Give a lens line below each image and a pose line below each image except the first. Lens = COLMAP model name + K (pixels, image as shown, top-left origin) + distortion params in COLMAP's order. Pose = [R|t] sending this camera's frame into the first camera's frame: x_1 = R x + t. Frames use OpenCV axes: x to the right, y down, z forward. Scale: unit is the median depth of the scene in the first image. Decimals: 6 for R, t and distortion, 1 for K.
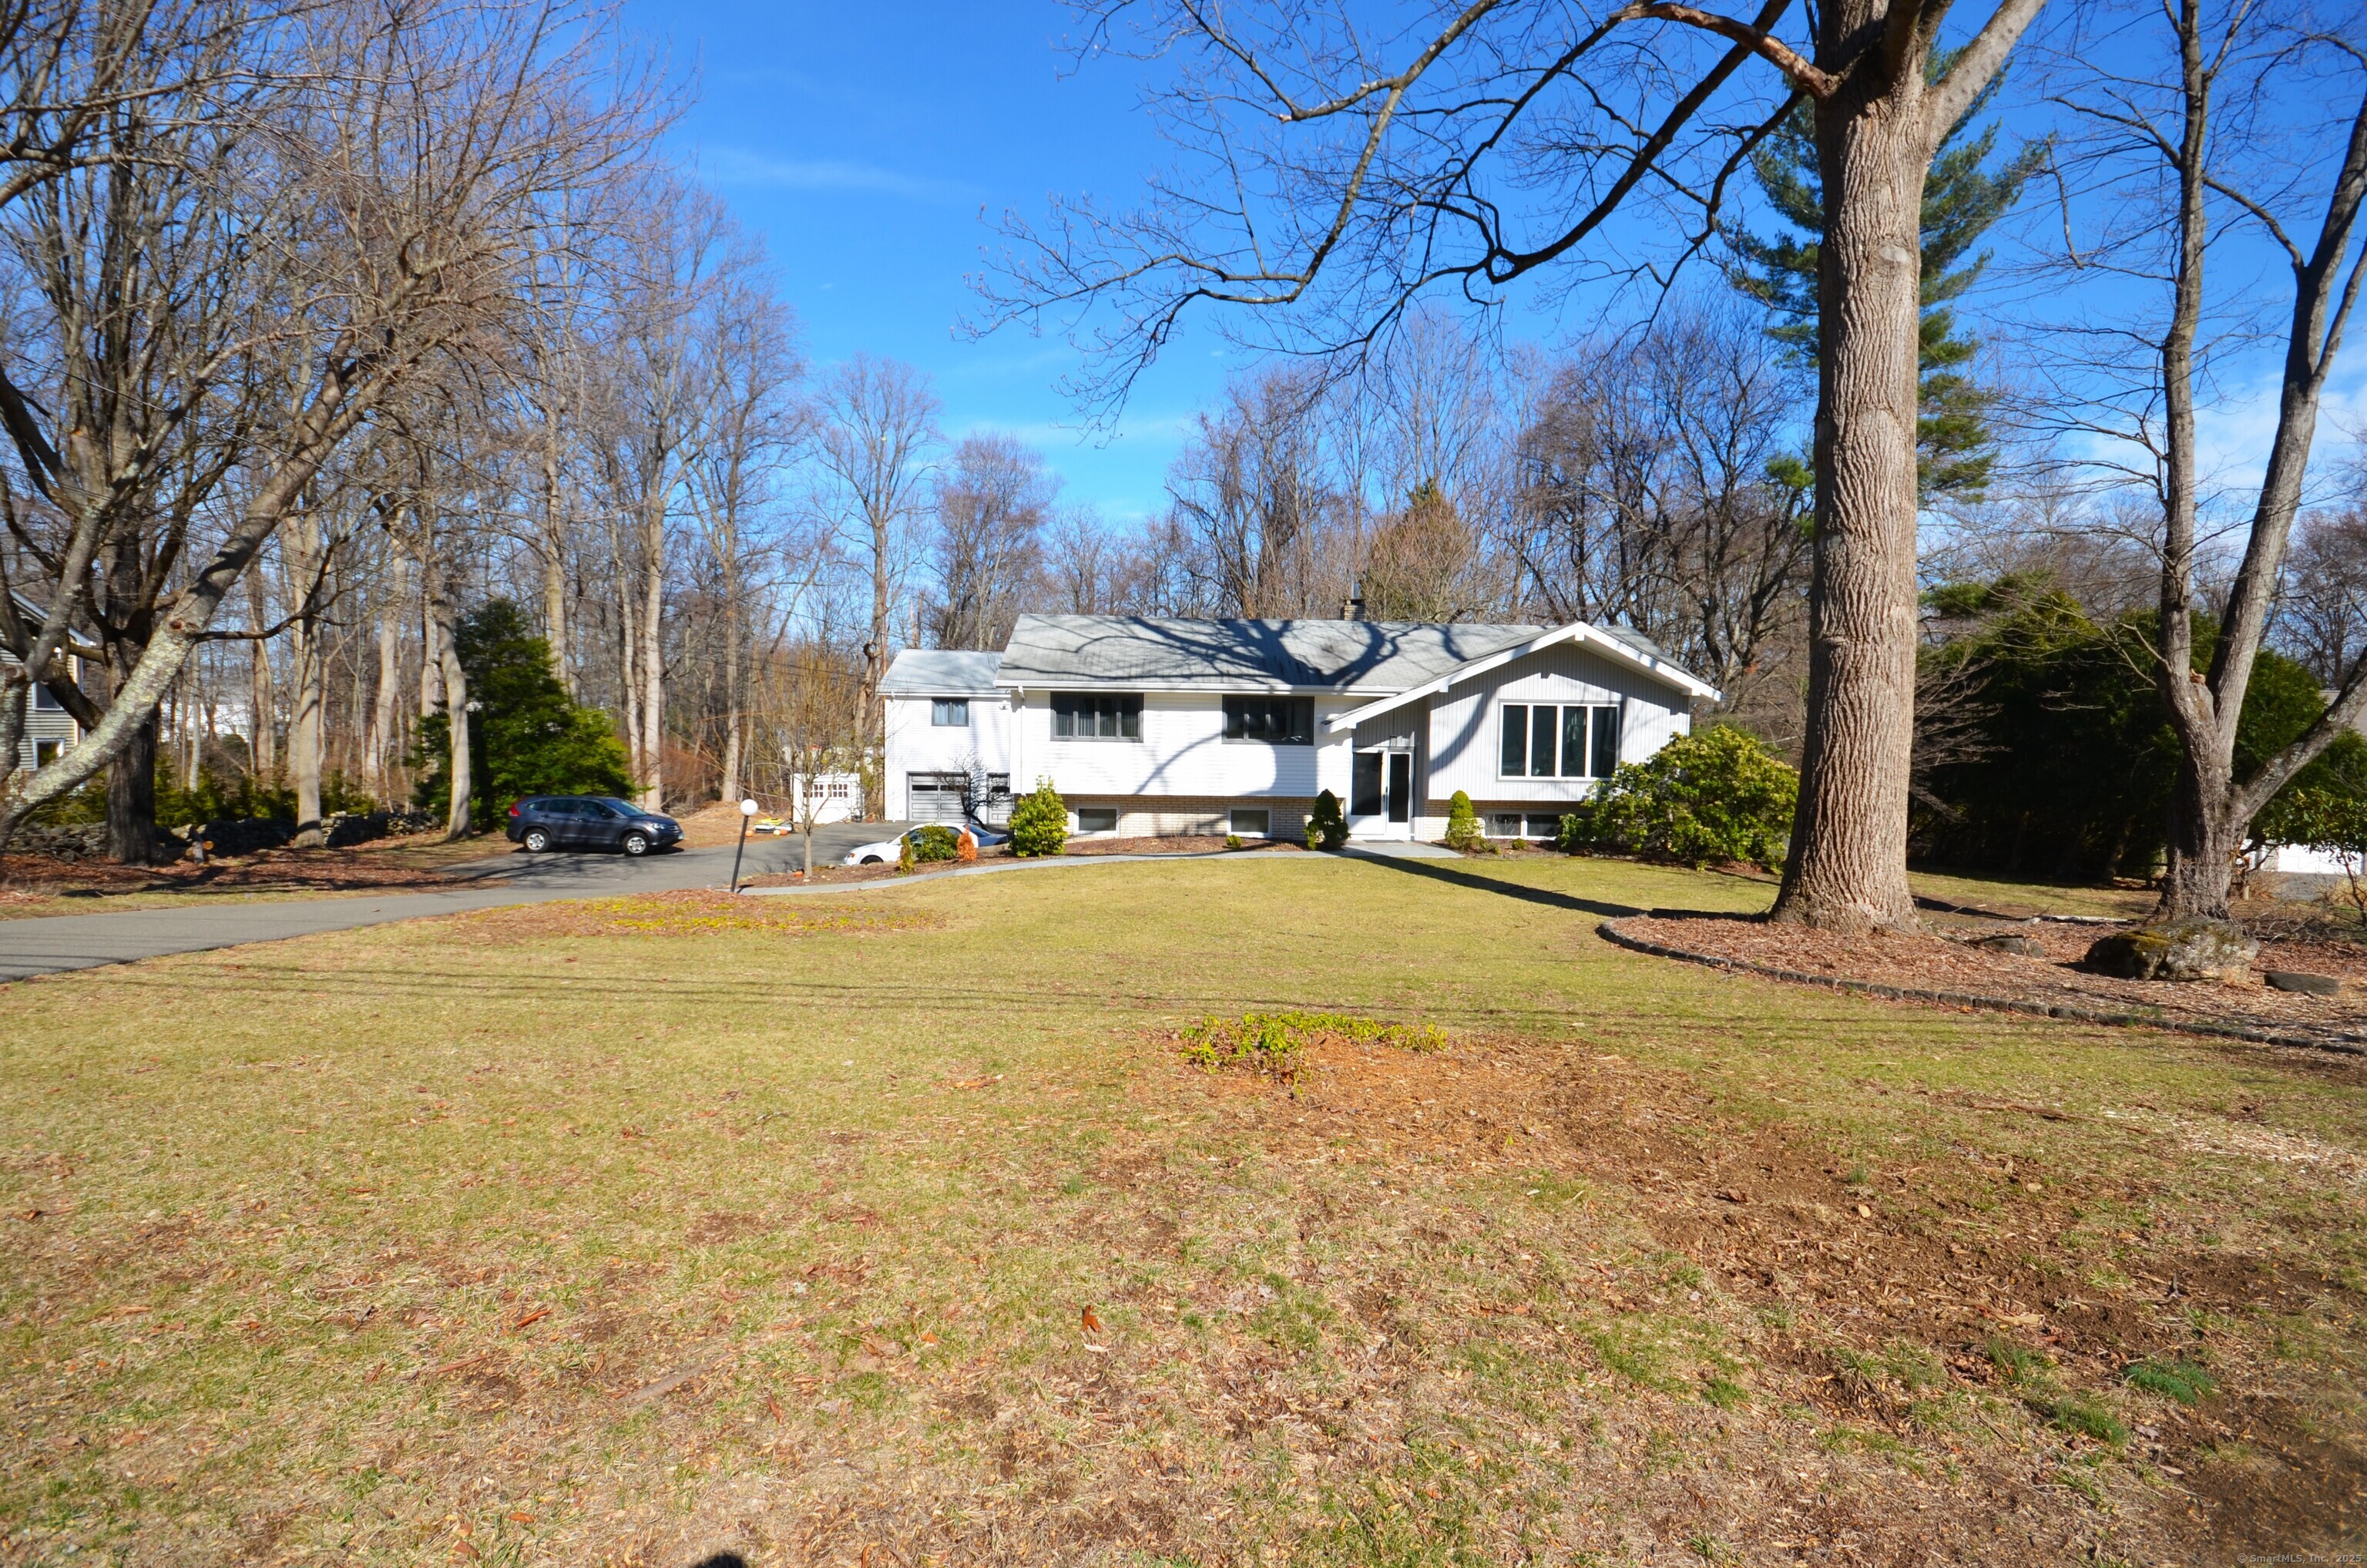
lens RADIAL K [[1036.6, 0, 1191.3], [0, 1036.6, 788.3], [0, 0, 1]] dist [-0.000524, -0.001613]
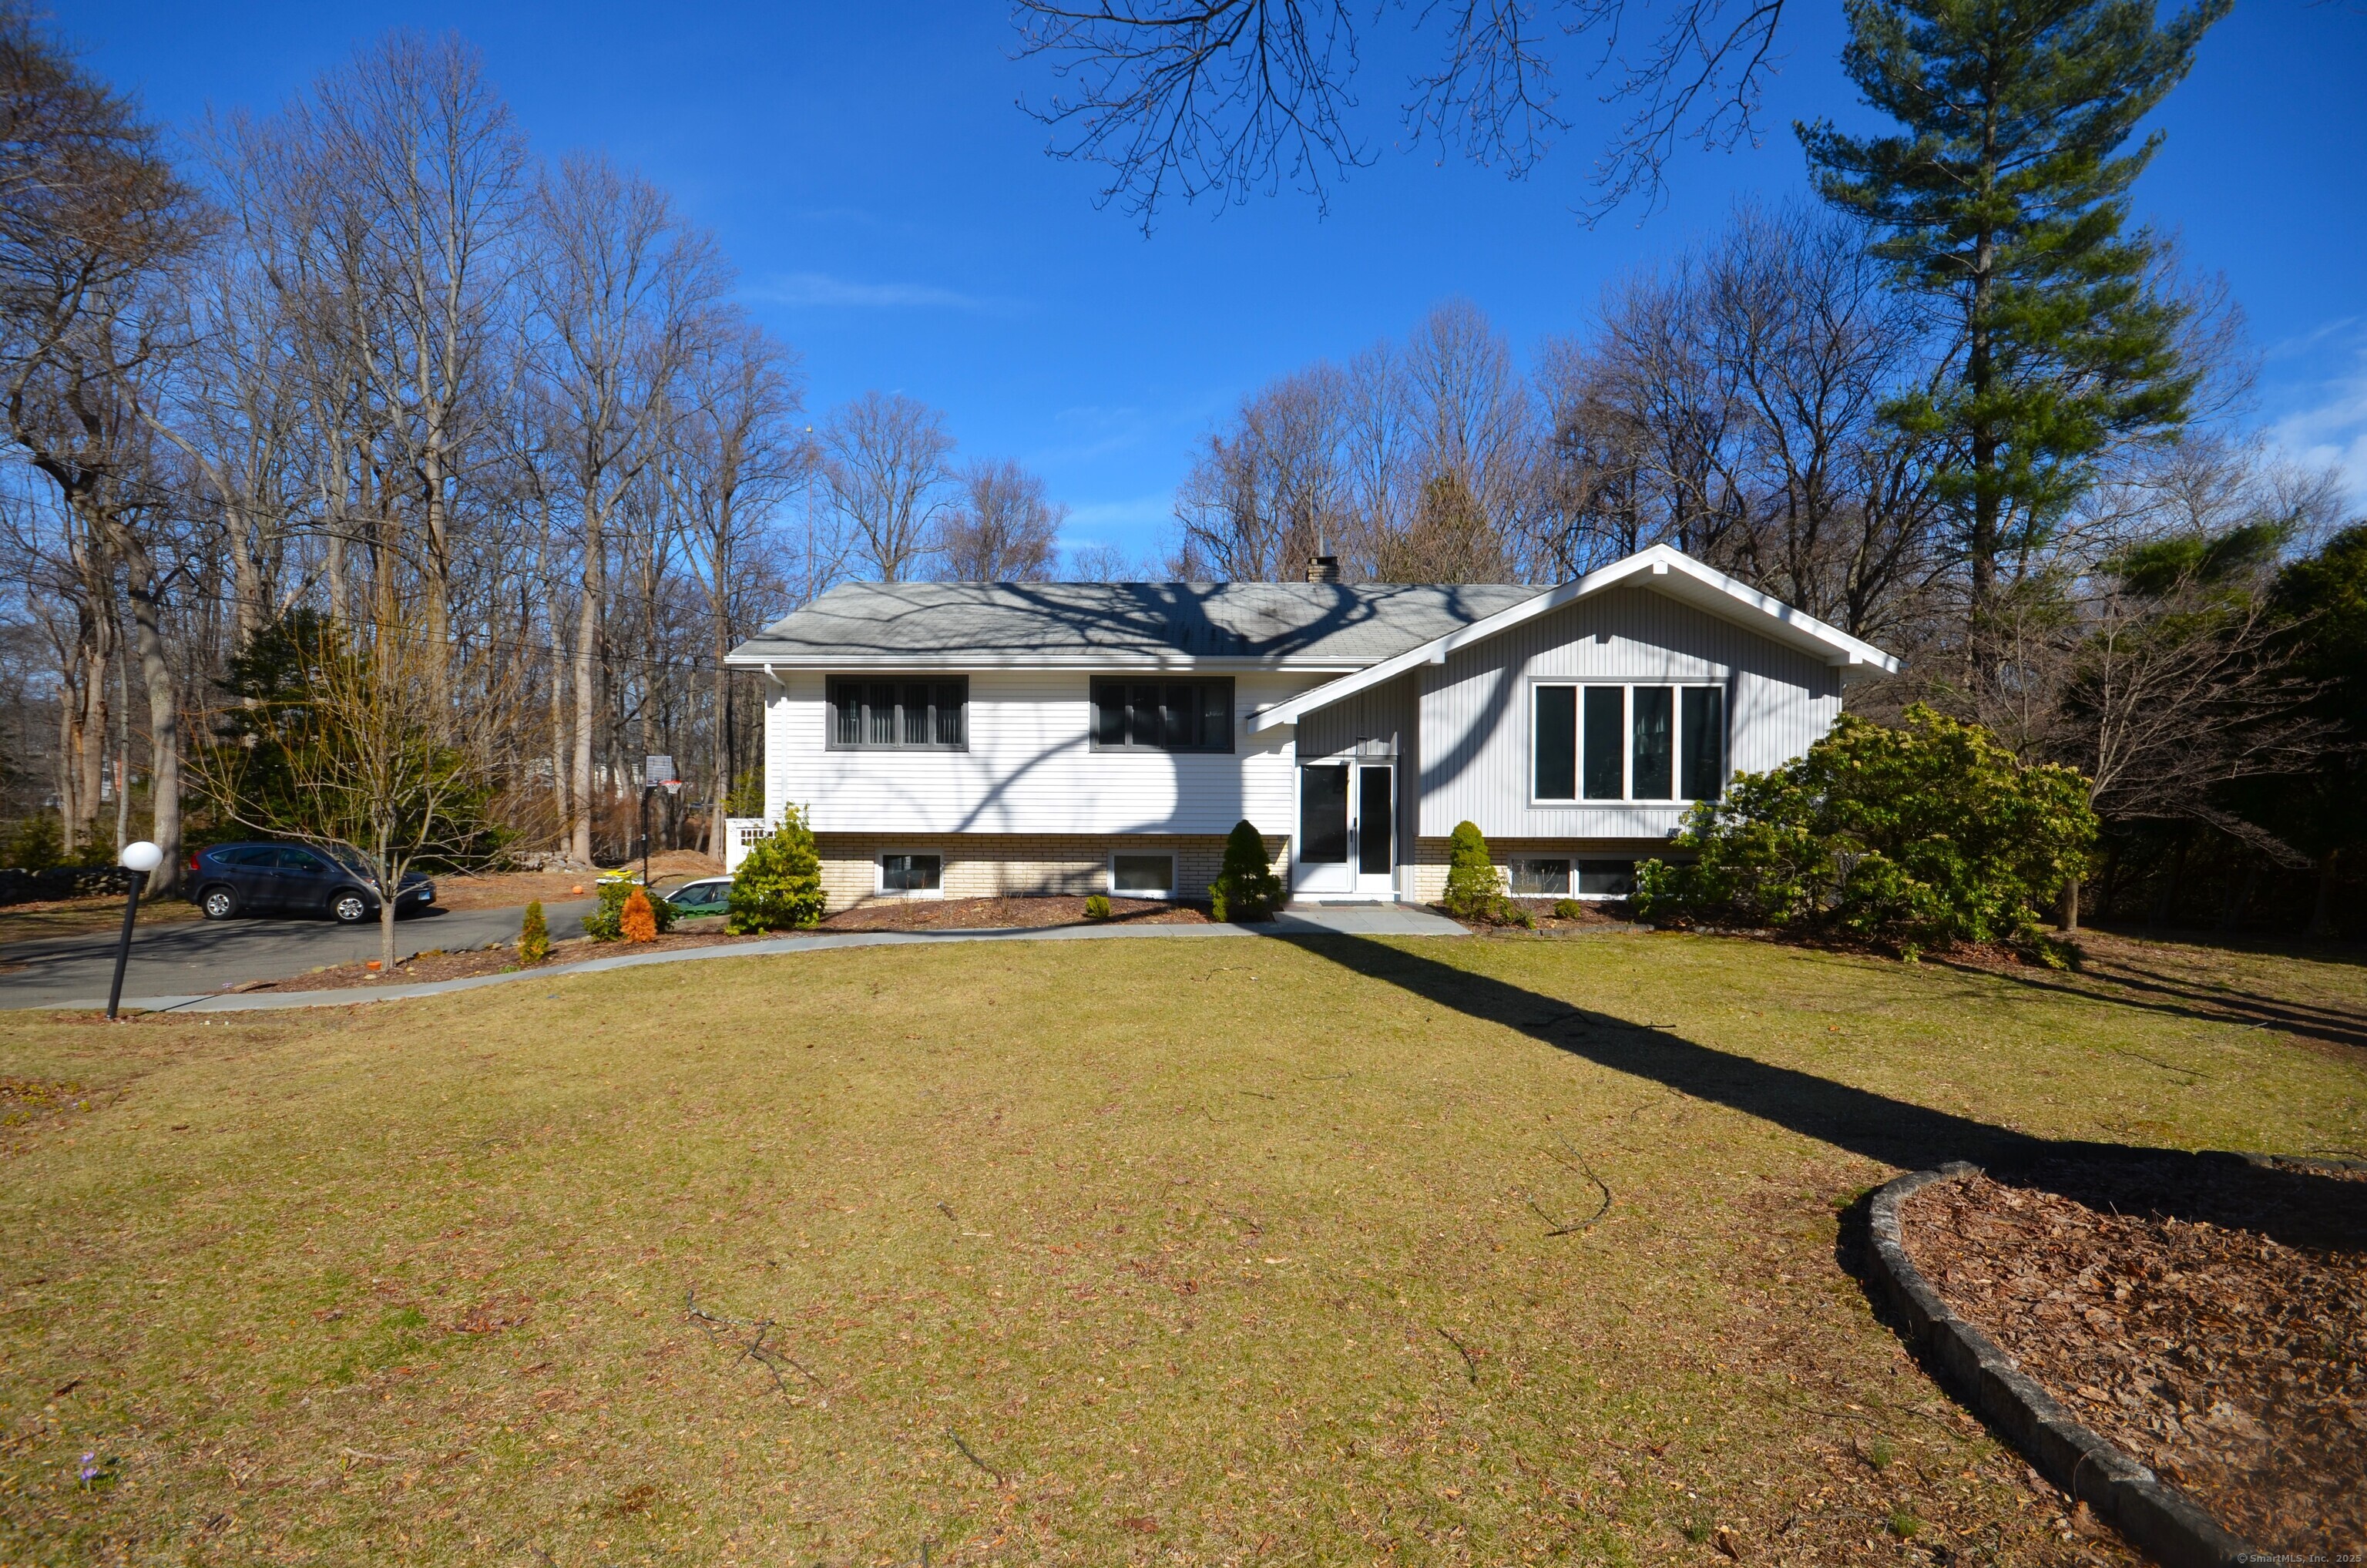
lens RADIAL K [[1036.6, 0, 1174.0], [0, 1036.6, 796.1], [0, 0, 1]] dist [-0.000524, -0.001613]
pose [[0.998565, -0.009019, -0.052781, 0.111992], [0.007035, 0.999266, -0.037656, 0.008477], [0.053082, 0.037231, 0.997896, 0.357516]]
